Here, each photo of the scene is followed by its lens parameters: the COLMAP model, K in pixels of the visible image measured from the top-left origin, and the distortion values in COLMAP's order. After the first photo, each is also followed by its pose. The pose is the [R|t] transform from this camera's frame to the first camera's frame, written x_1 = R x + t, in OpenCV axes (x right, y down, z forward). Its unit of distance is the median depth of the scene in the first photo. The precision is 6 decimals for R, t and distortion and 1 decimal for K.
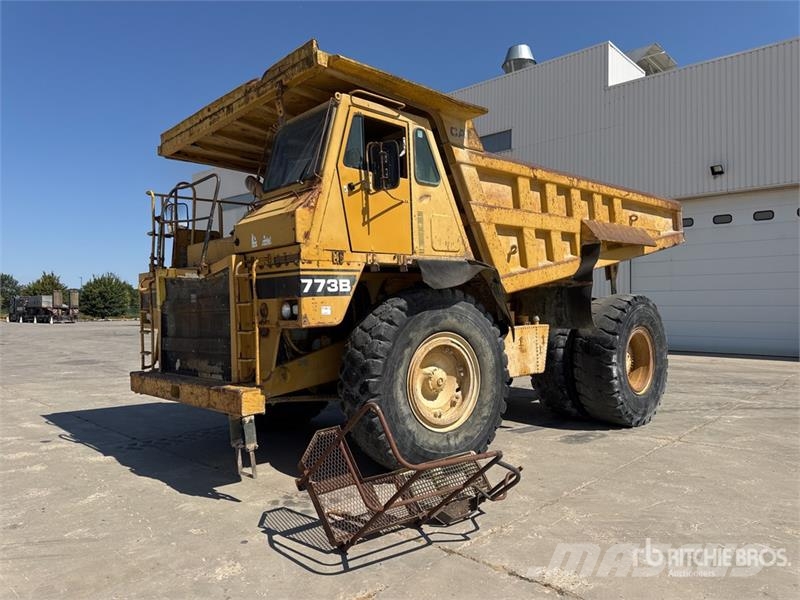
lens RADIAL K [[560.6, 0, 399.1], [0, 560.6, 313.1], [0, 0, 1]] dist [0.122084, -0.196635]
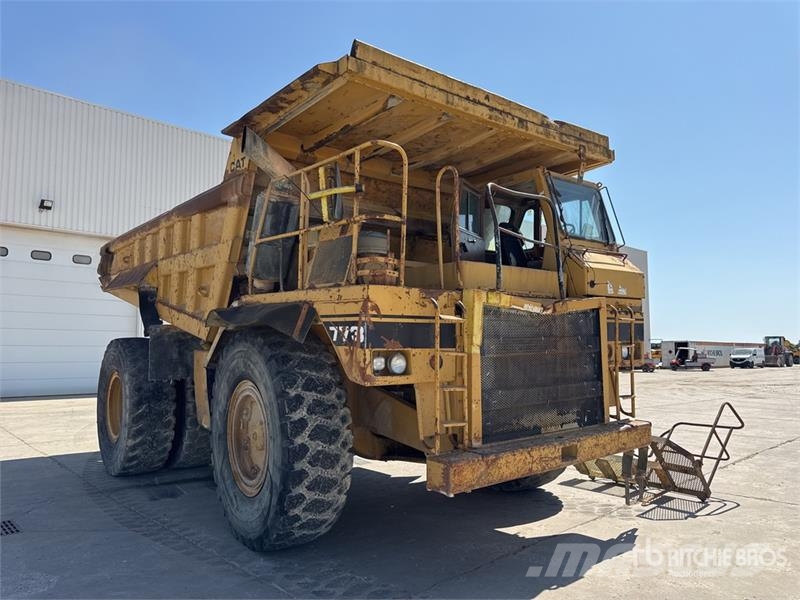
lens RADIAL K [[565.8, 0, 400.6], [0, 565.8, 298.3], [0, 0, 1]] dist [0.064439, -0.092794]
pose [[0.060752, 0.084220, 0.994593, -1.302303], [0.010622, 0.996323, -0.085015, -0.015379], [-0.998096, 0.015729, 0.059634, 1.256716]]
